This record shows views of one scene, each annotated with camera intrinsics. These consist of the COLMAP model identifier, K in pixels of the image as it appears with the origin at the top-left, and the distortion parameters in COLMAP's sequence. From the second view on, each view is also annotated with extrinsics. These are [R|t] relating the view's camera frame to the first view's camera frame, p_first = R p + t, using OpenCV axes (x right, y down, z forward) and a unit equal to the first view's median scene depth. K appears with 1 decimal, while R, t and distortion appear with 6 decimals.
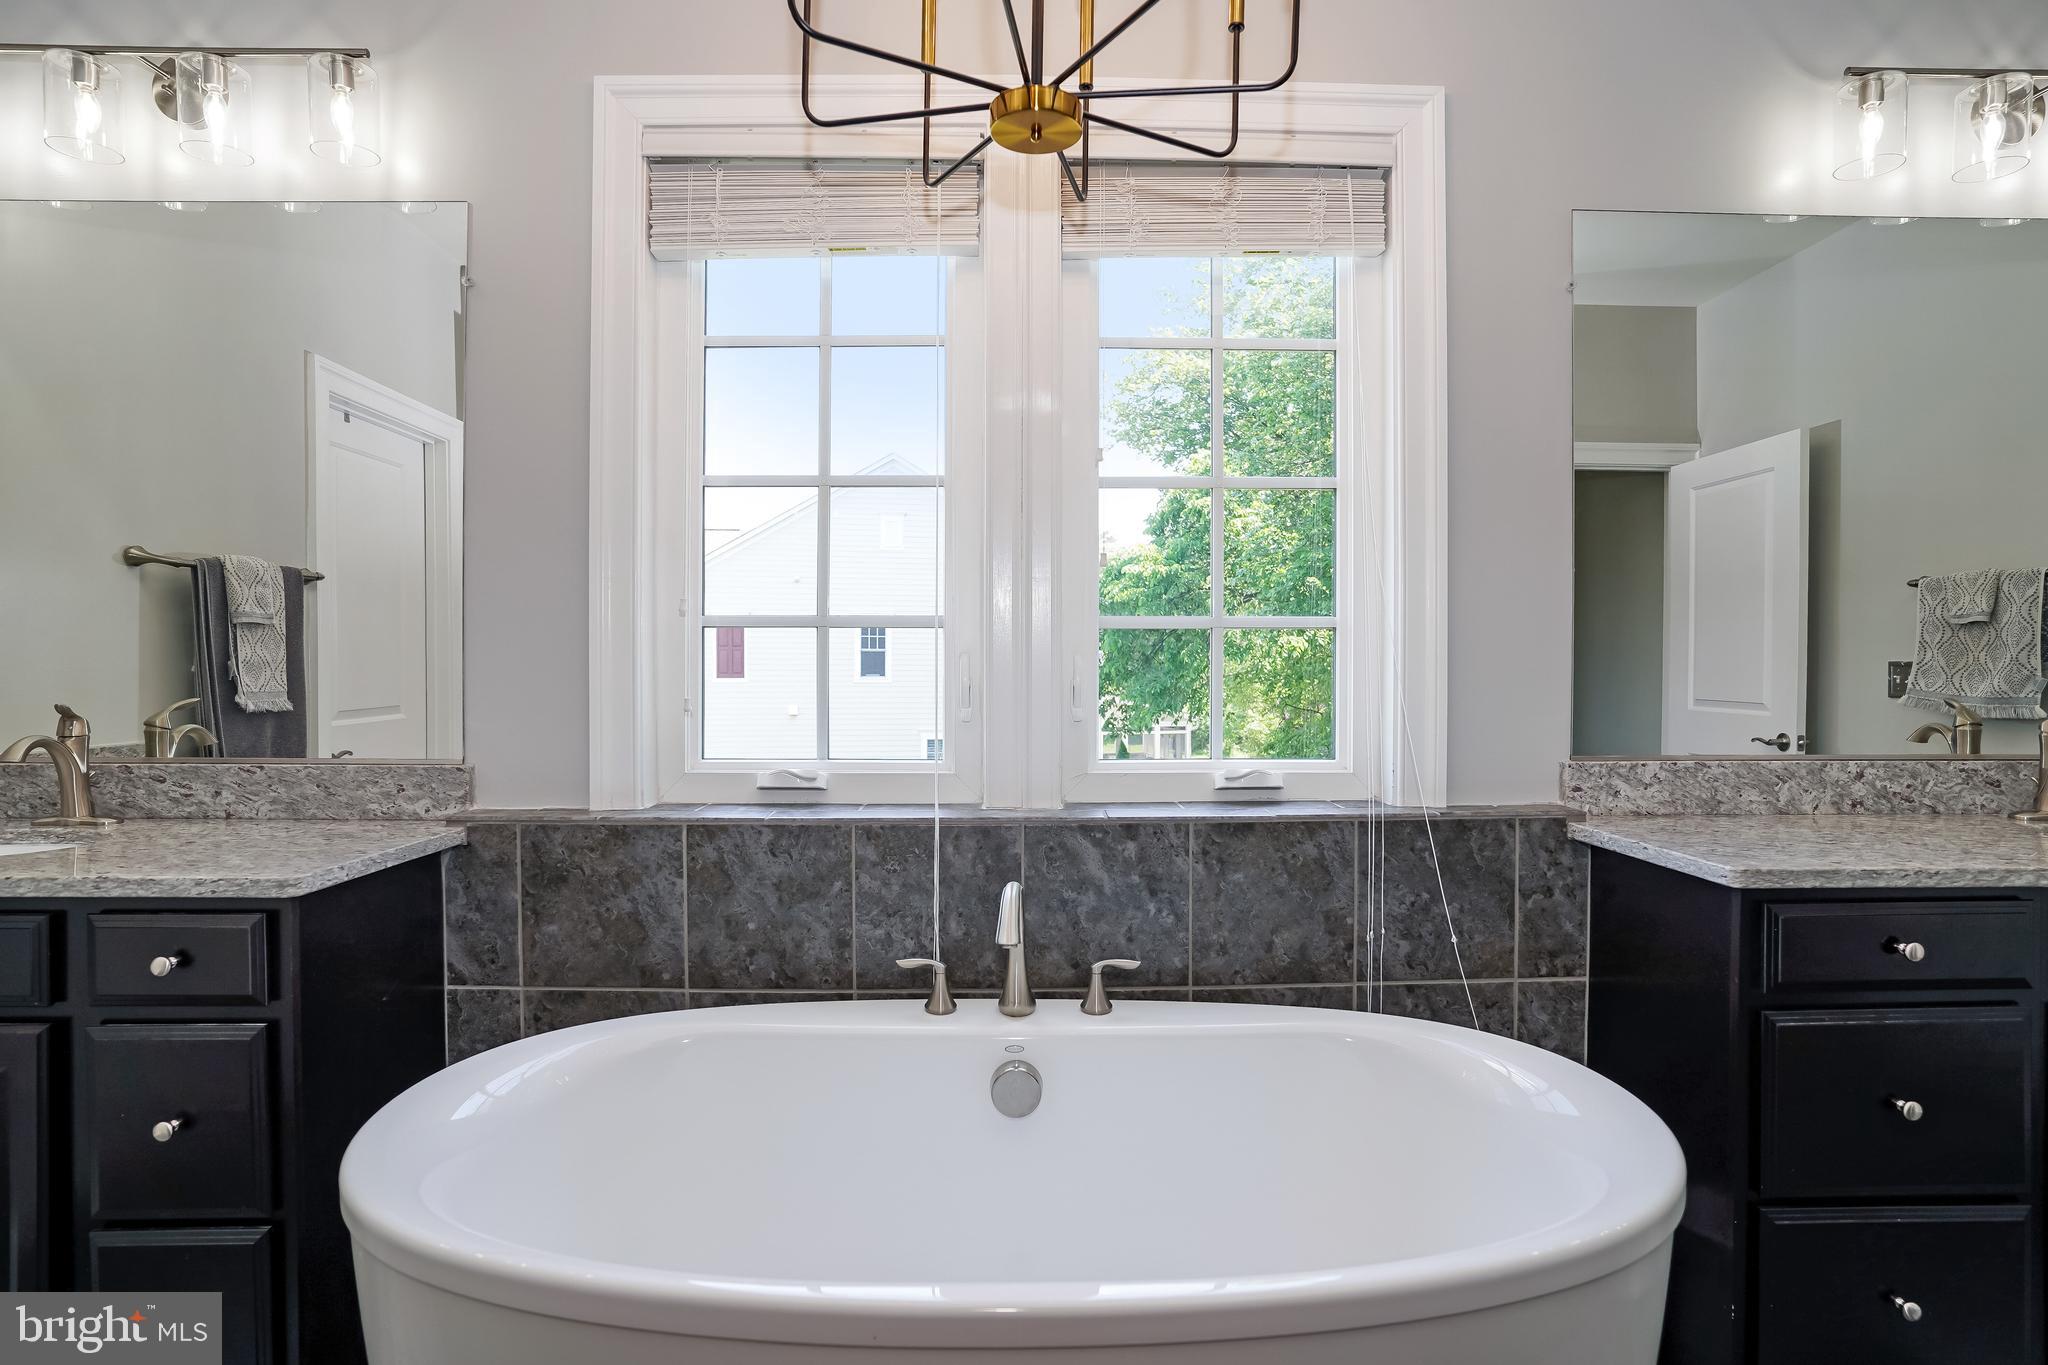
lens RADIAL K [[1126.4, 0, 1016.5], [0, 1126.4, 665.8], [0, 0, 1]] dist [-0.067839, 0.036751]
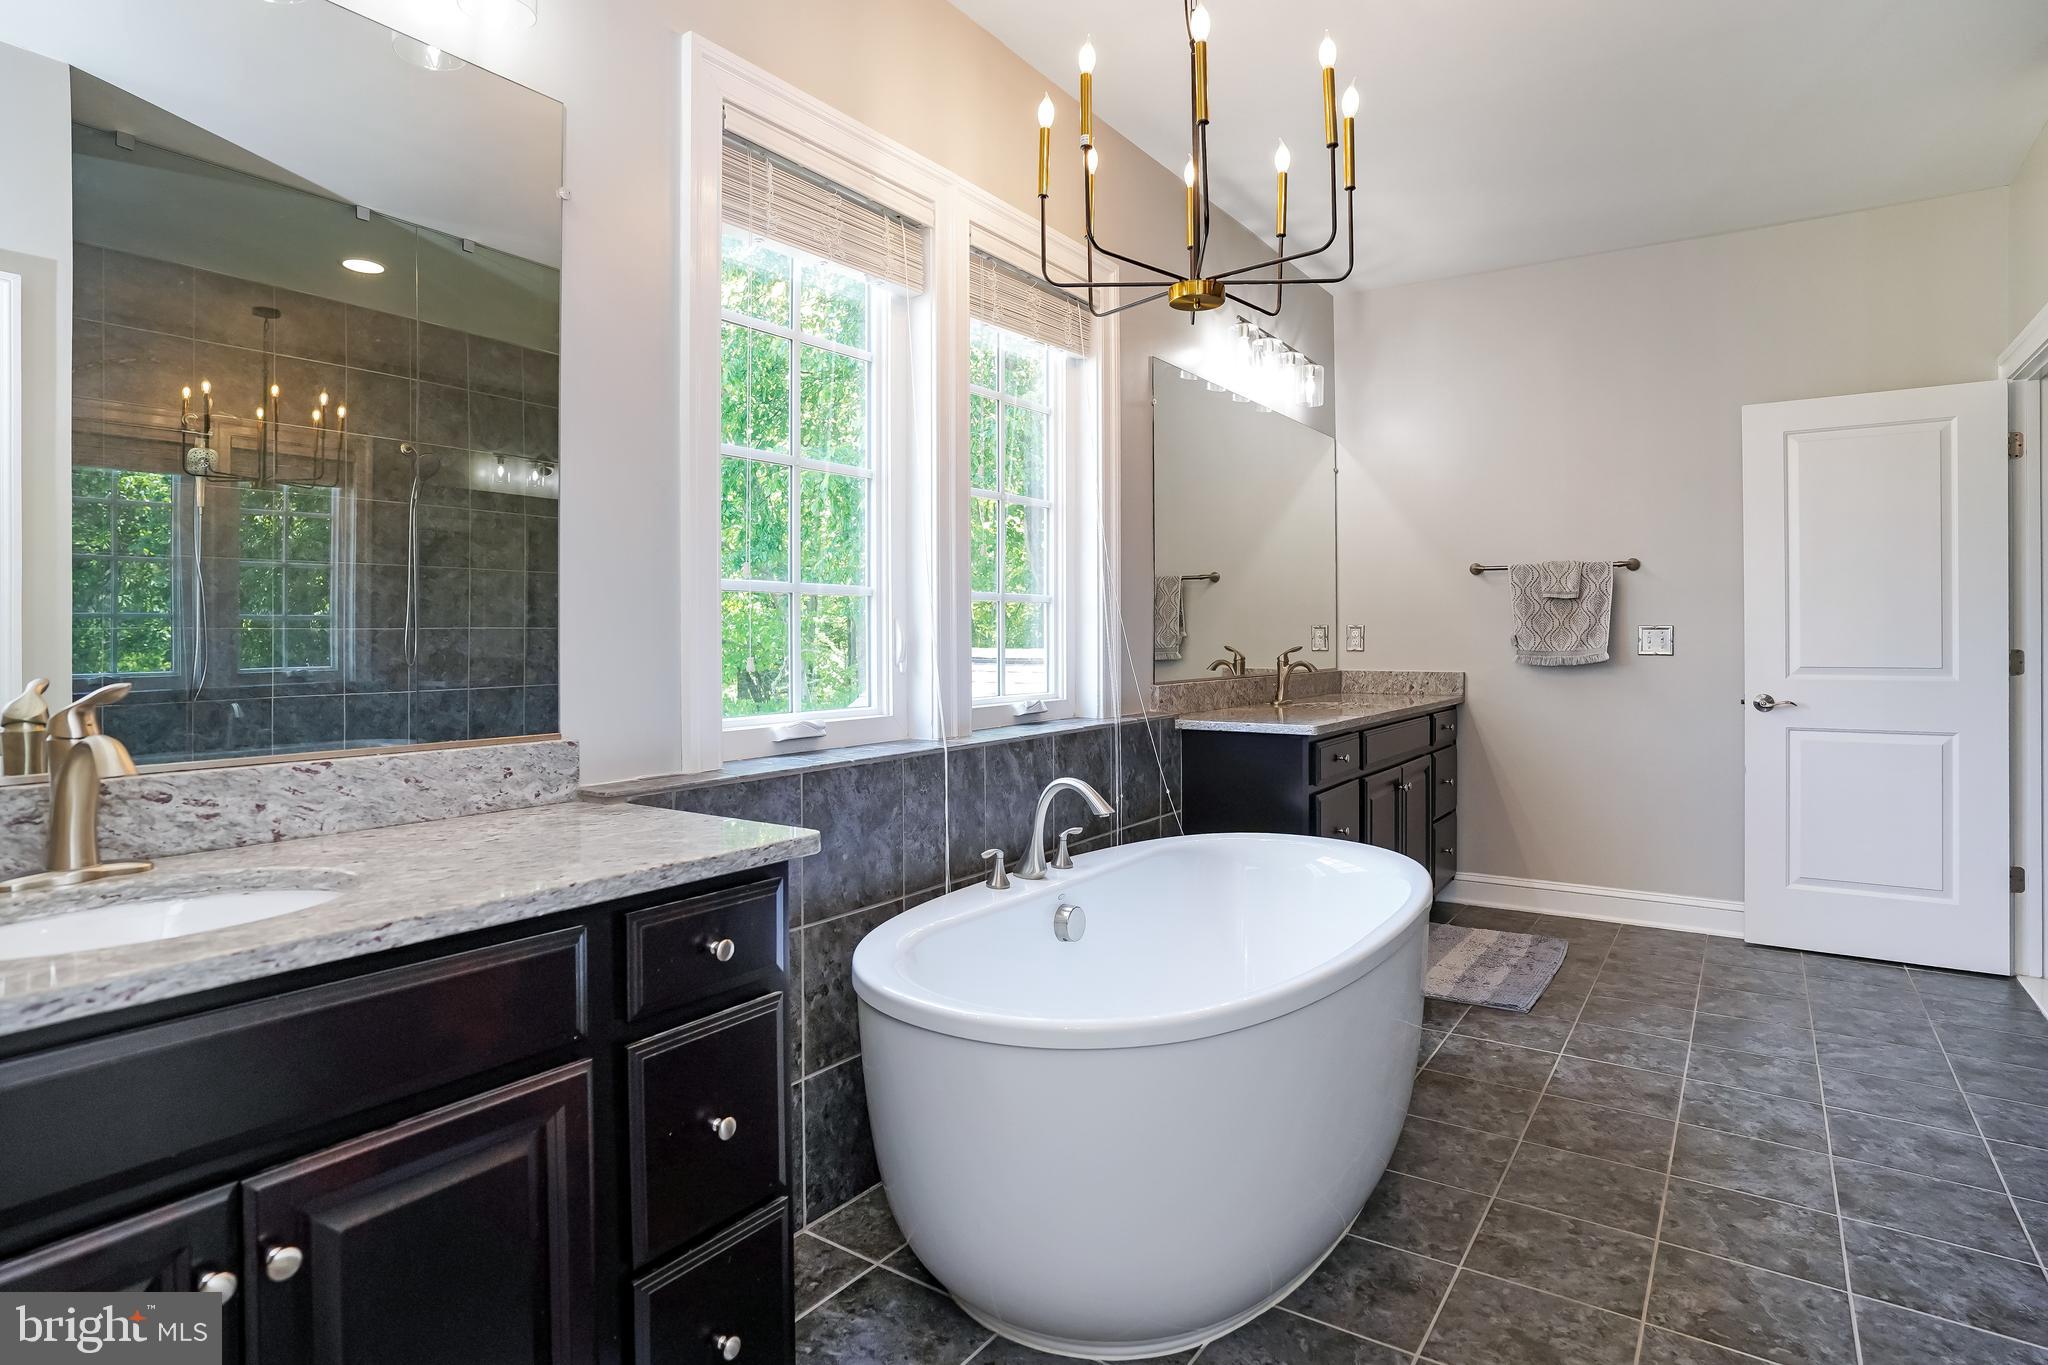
lens RADIAL K [[1088.7, 0, 1016.5], [0, 1088.7, 636.4], [0, 0, 1]] dist [-0.028691, 0.000141]
pose [[0.585285, -0.003202, 0.810821, -1.001080], [0.014355, 0.999876, -0.006413, 0.018605], [-0.810700, 0.015393, 0.585259, 0.207315]]
